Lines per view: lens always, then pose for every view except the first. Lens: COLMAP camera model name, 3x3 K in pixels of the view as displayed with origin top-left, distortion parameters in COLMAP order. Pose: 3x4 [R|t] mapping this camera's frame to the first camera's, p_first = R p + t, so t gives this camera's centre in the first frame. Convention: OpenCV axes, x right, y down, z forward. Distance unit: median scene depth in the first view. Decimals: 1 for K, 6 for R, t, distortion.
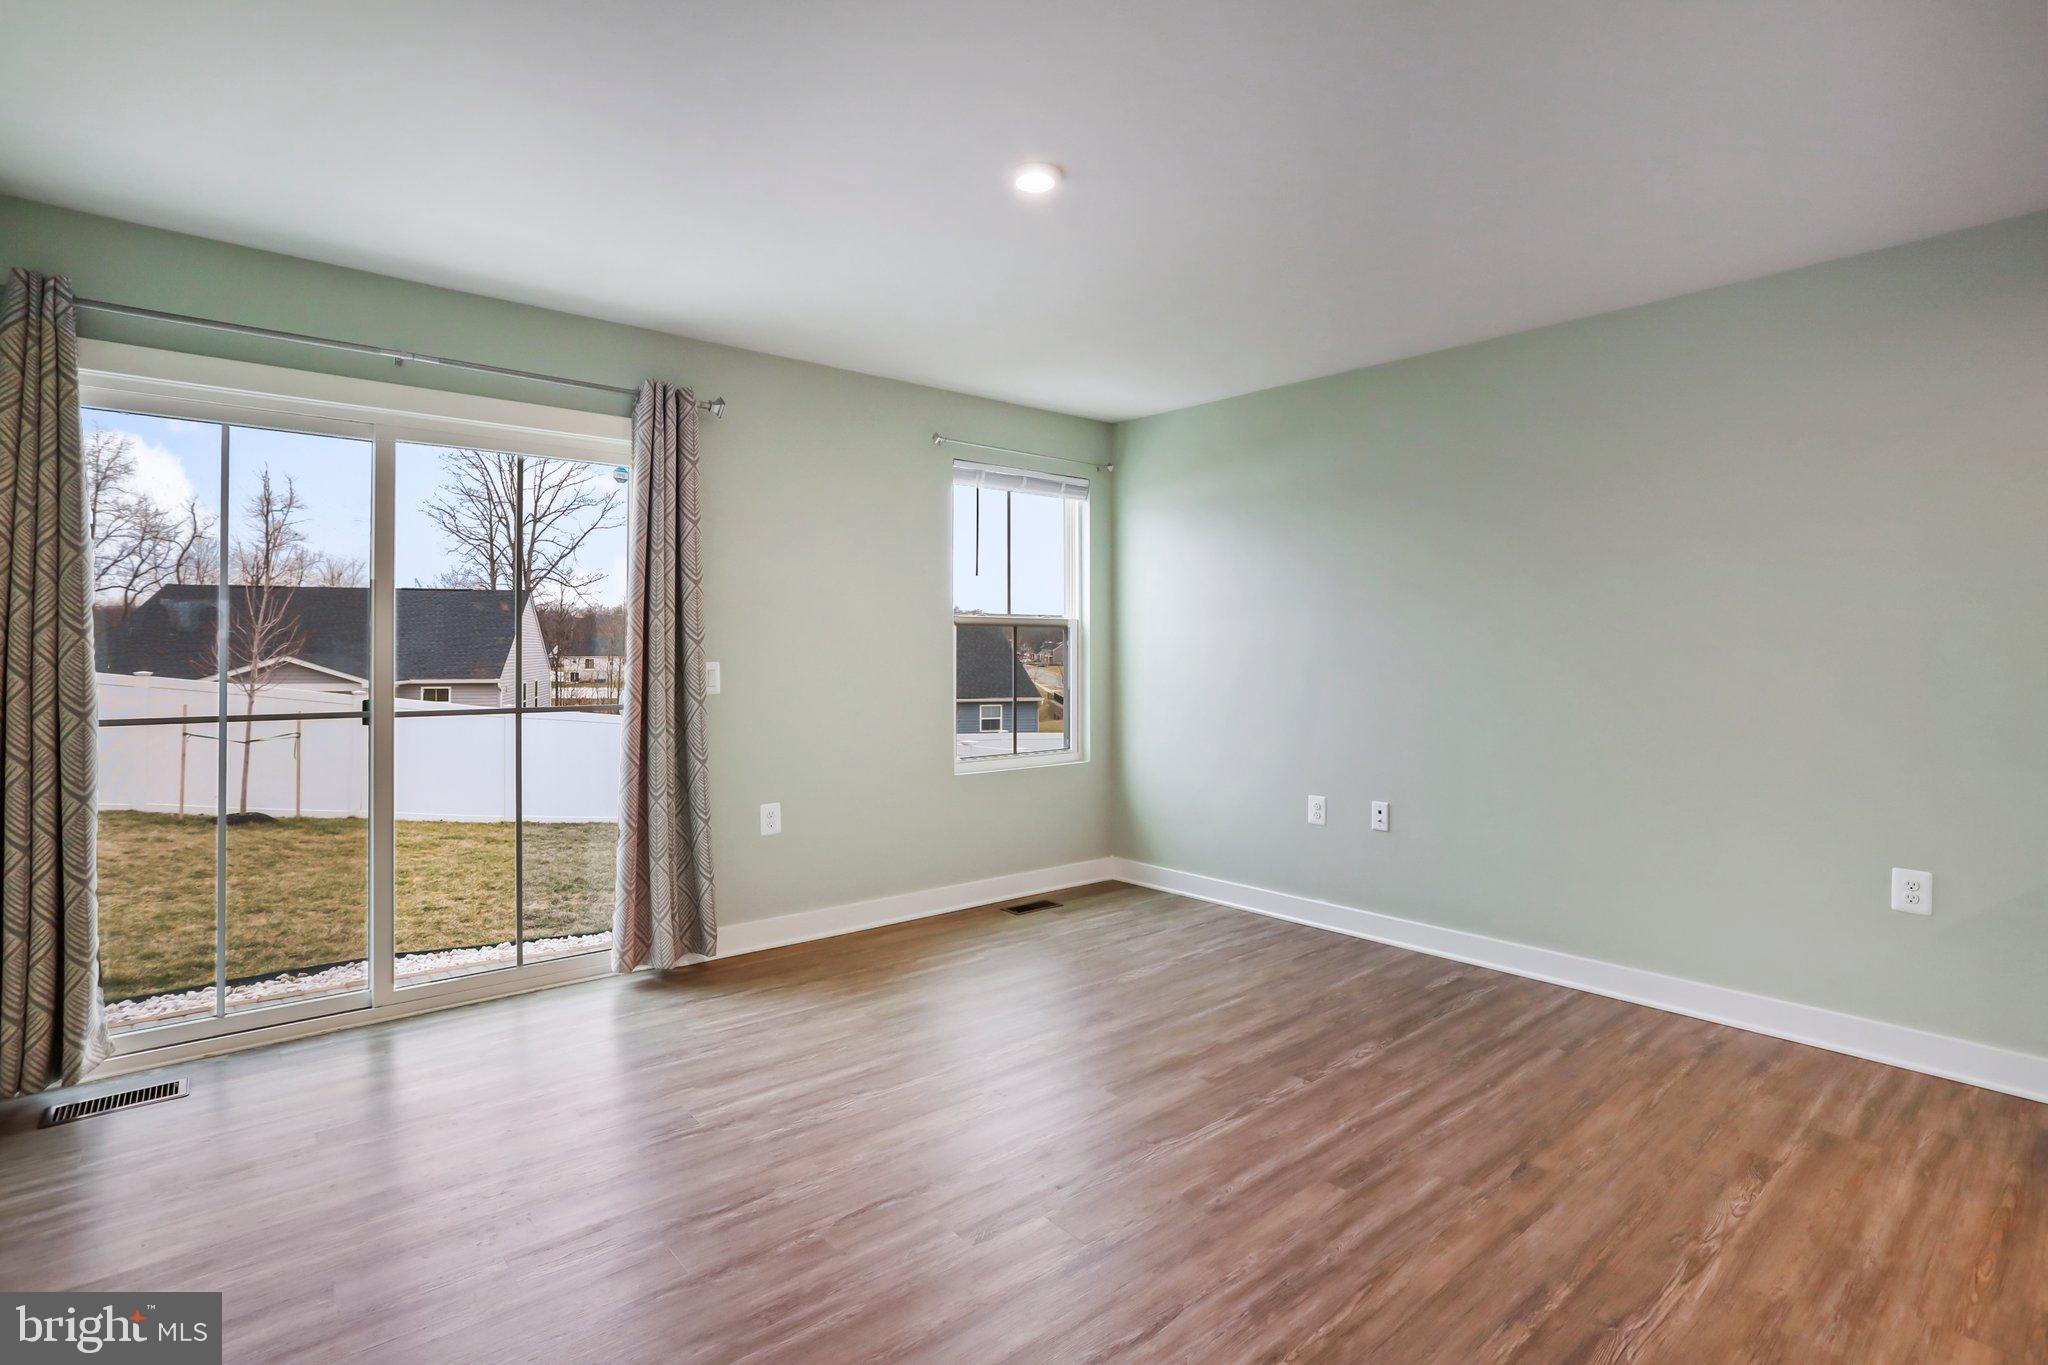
lens RADIAL K [[1005.8, 0, 1016.9], [0, 1005.8, 666.0], [0, 0, 1]] dist [-0.062426, 0.033643]
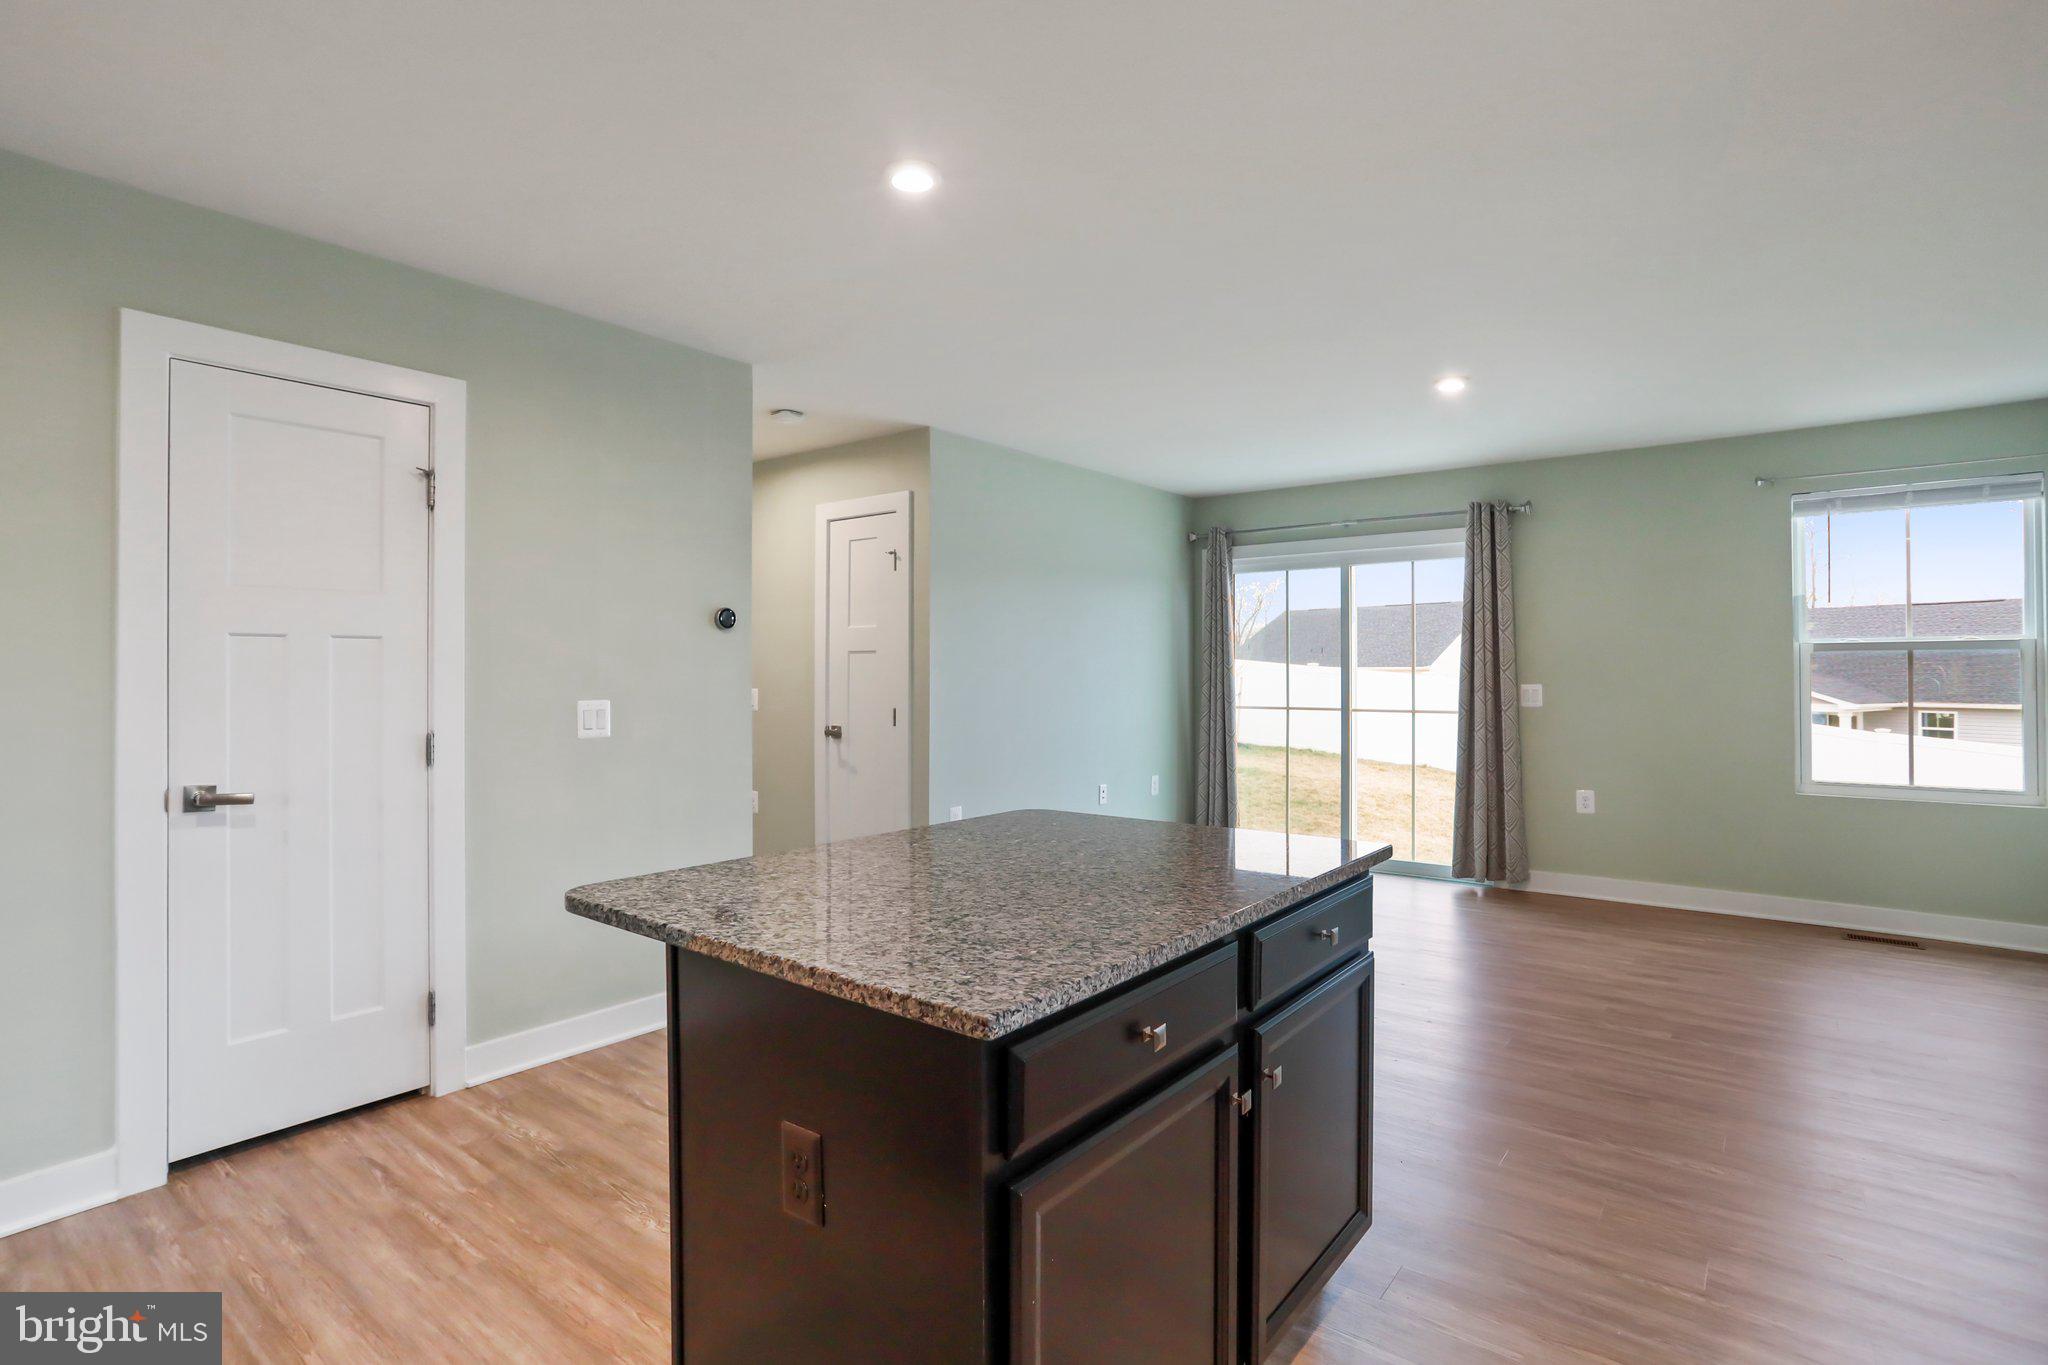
lens RADIAL K [[1005.8, 0, 1016.9], [0, 1005.8, 666.0], [0, 0, 1]] dist [-0.062426, 0.033643]
pose [[0.196375, -0.010427, -0.980474, 1.211089], [-0.009493, 0.999876, -0.012535, -0.006833], [0.980483, 0.011770, 0.196251, -0.012620]]
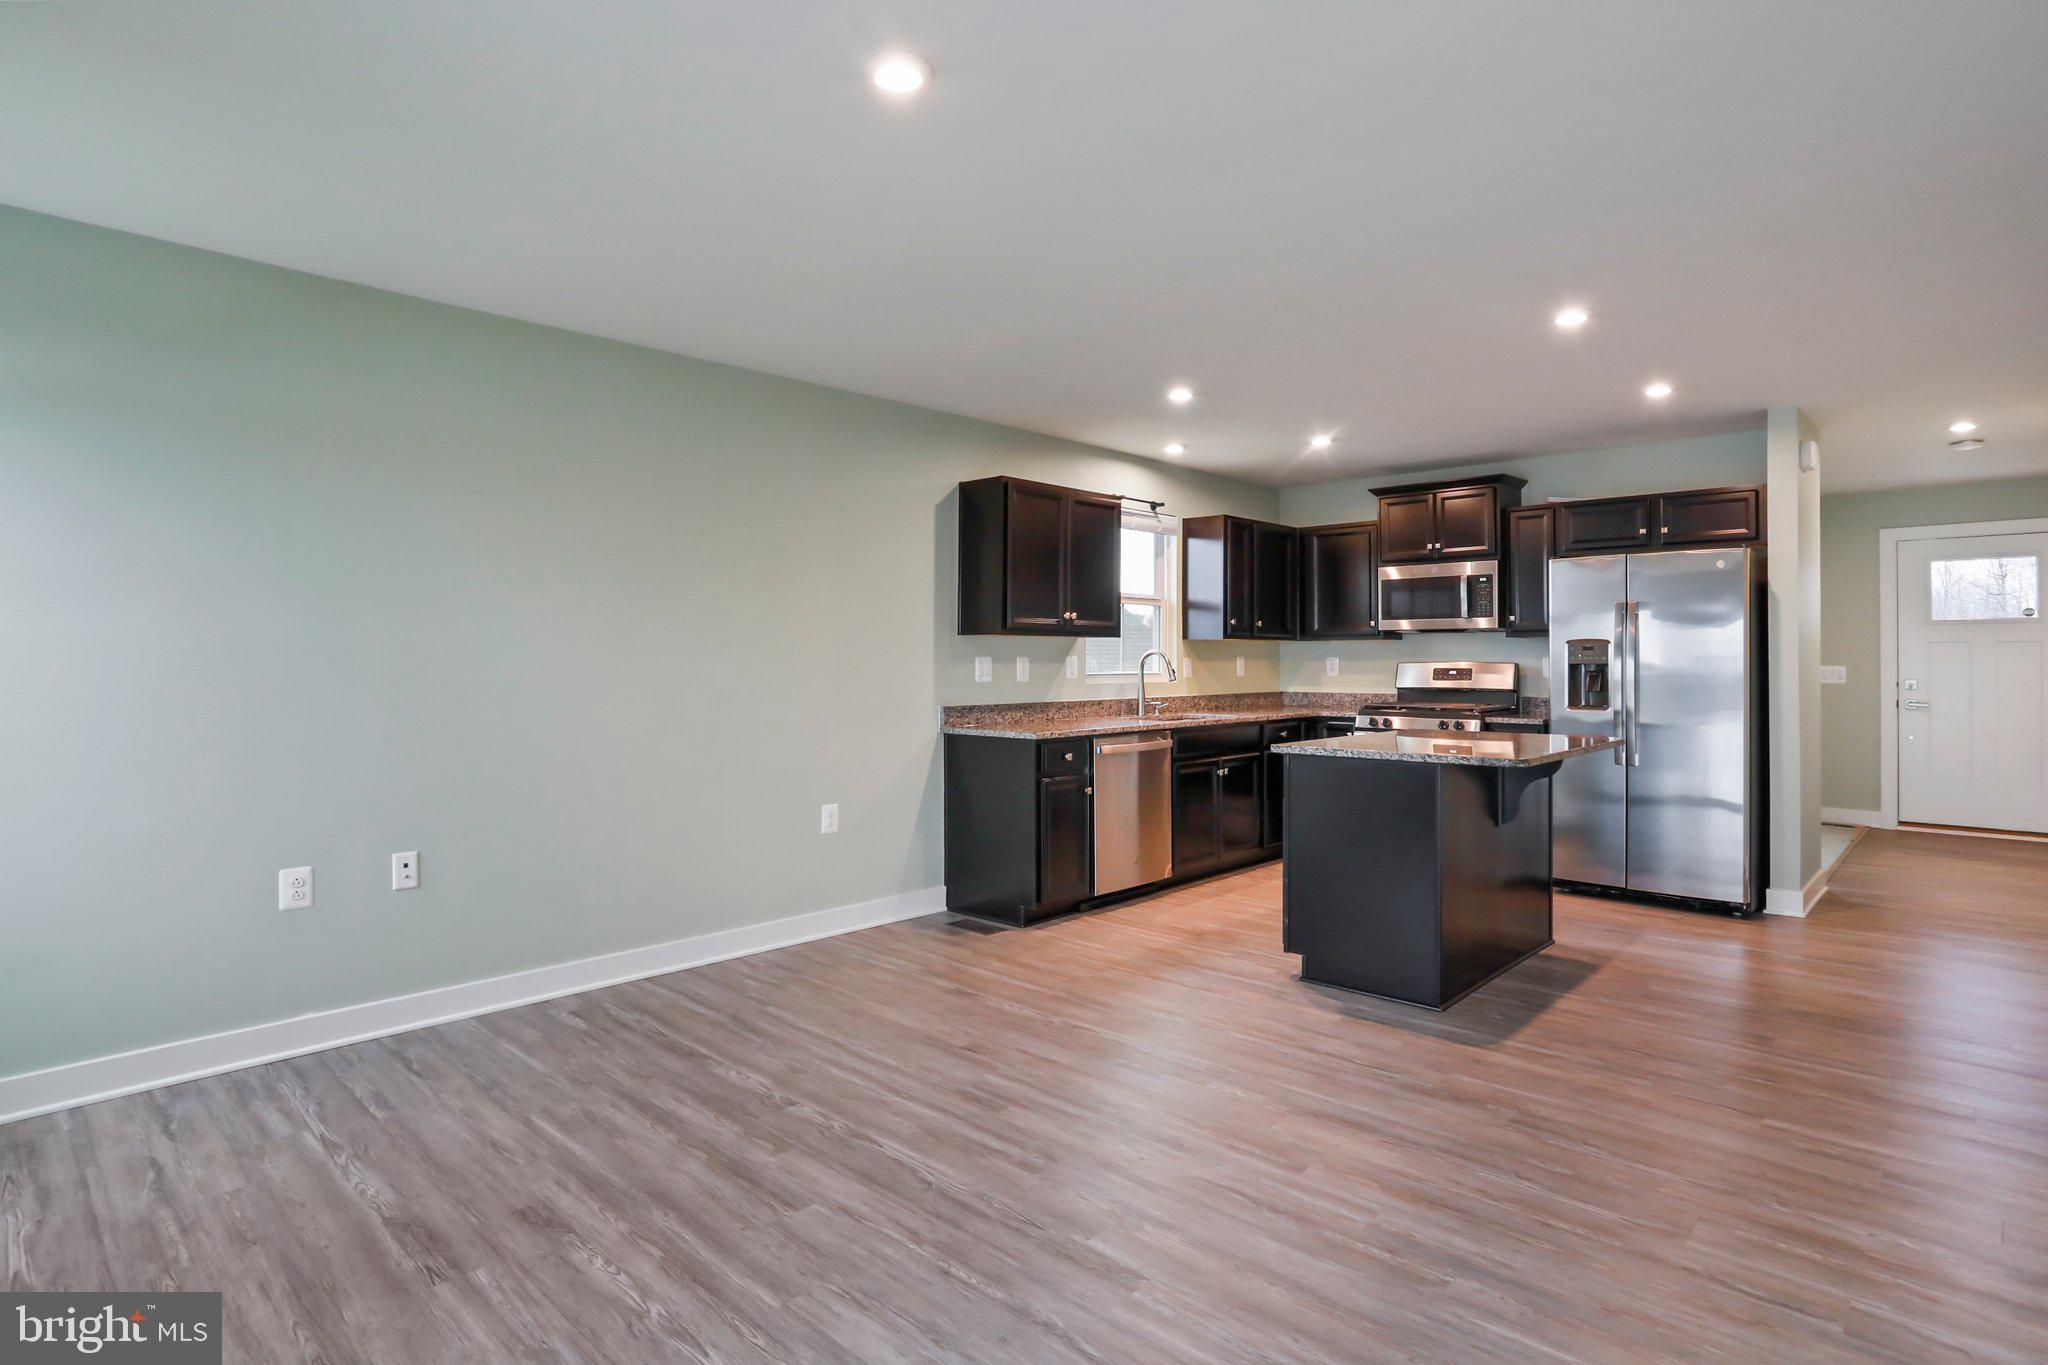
lens RADIAL K [[1060.3, 0, 1031.5], [0, 1060.3, 647.5], [0, 0, 1]] dist [-0.054911, 0.027706]
pose [[-0.105272, 0.005314, 0.994429, -0.705540], [0.016563, 0.999856, -0.003590, -0.022169], [-0.994306, 0.016093, -0.105345, 0.810323]]
